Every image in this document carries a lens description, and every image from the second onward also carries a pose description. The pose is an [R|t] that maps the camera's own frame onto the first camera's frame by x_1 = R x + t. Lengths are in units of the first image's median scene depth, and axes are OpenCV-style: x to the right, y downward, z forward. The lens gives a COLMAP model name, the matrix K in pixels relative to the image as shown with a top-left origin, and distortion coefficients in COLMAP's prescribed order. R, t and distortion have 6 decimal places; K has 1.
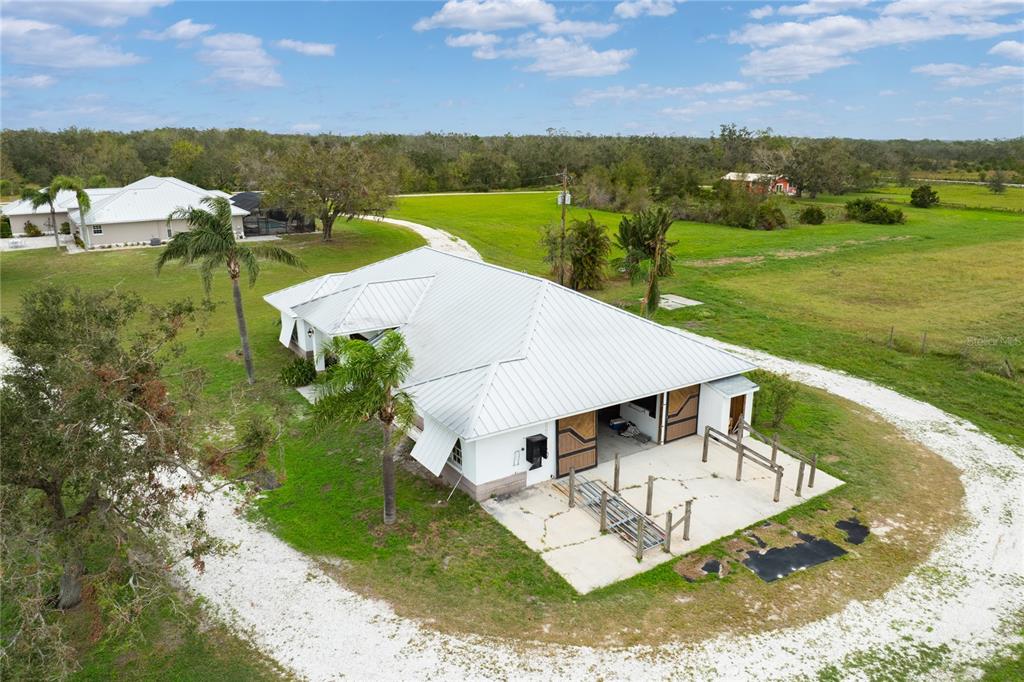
lens RADIAL K [[725.4, 0, 513.8], [0, 725.4, 309.2], [0, 0, 1]] dist [-0.039966, 0.002529]
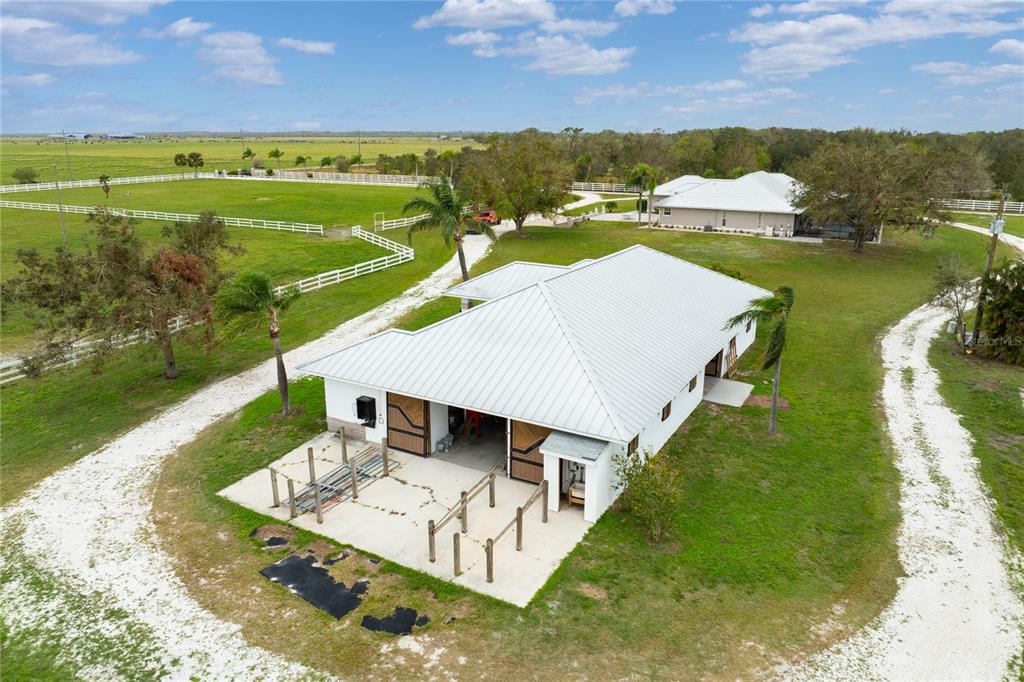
lens RADIAL K [[718.3, 0, 514.9], [0, 718.3, 313.8], [0, 0, 1]] dist [-0.041559, 0.002619]
pose [[0.465790, 0.215199, -0.858329, 1.044507], [-0.209680, 0.969195, 0.129208, -0.138877], [0.859694, 0.119790, 0.496564, 0.623077]]
